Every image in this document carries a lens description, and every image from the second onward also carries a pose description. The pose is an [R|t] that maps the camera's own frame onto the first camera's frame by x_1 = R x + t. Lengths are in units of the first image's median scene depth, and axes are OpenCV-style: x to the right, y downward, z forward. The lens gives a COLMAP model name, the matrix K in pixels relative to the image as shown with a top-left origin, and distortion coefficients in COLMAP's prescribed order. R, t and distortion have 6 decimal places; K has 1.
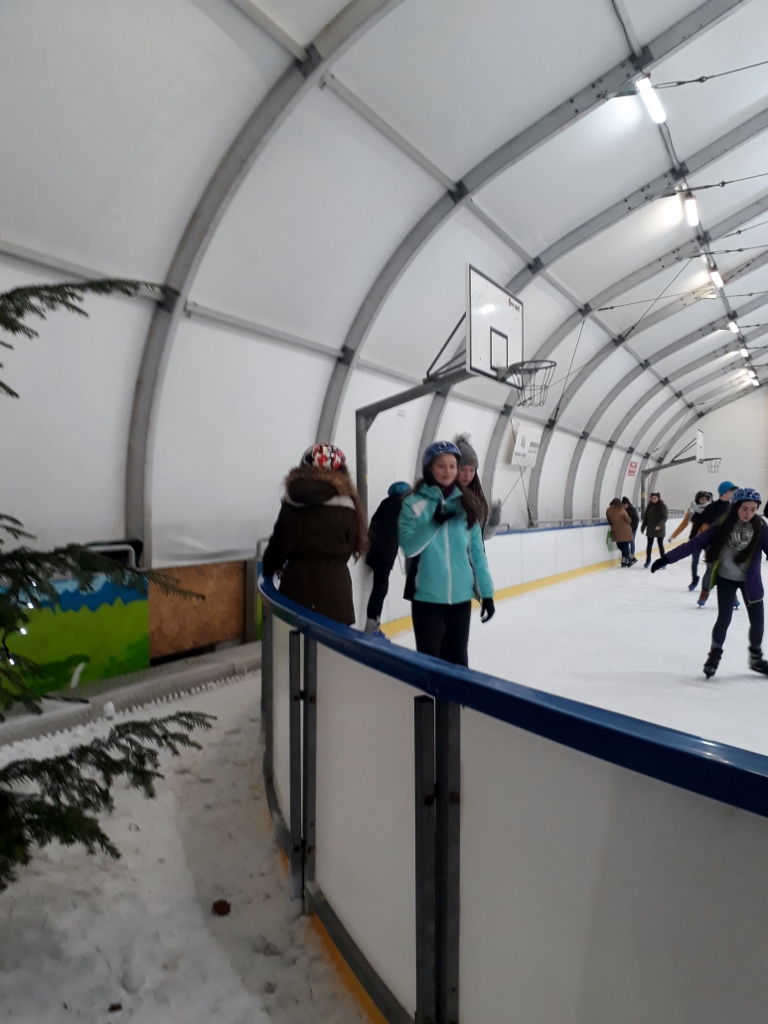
lens RADIAL K [[844.3, 0, 405.7], [0, 844.3, 533.0], [0, 0, 1]] dist [0.079605, -0.090694]
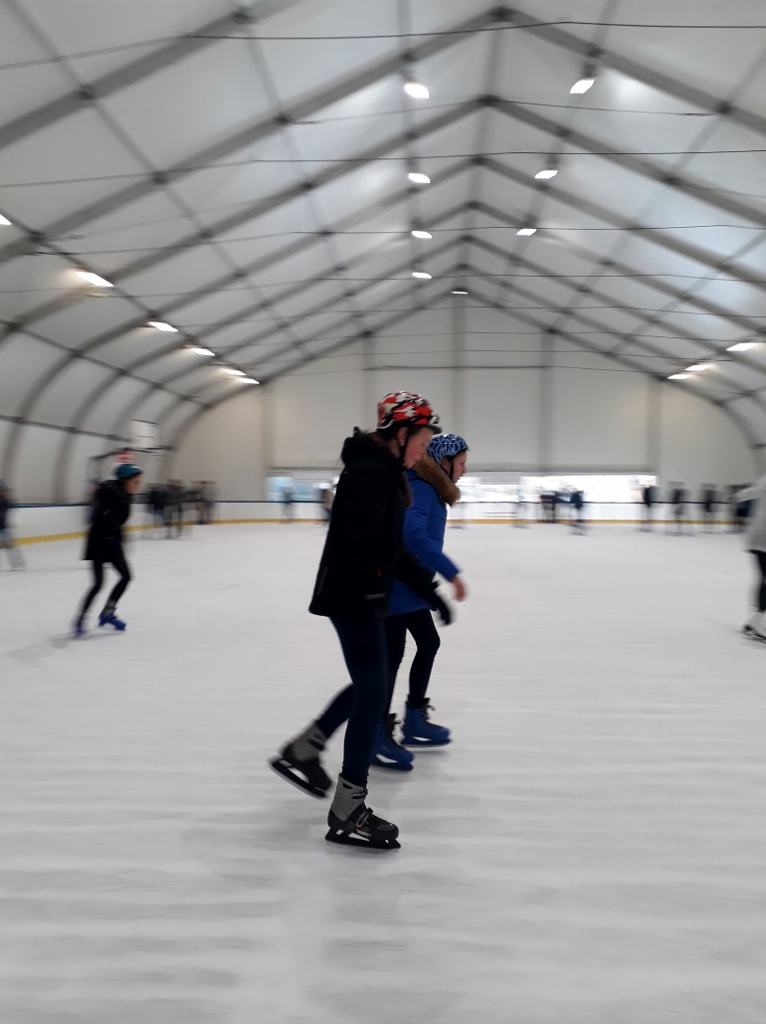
lens RADIAL K [[844.3, 0, 420.2], [0, 844.3, 531.9], [0, 0, 1]] dist [0.079605, -0.090694]
pose [[0.918969, -0.007786, 0.394252, 0.235596], [0.002393, 0.999897, 0.014167, 0.002370], [-0.394321, -0.012075, 0.918893, -0.104188]]
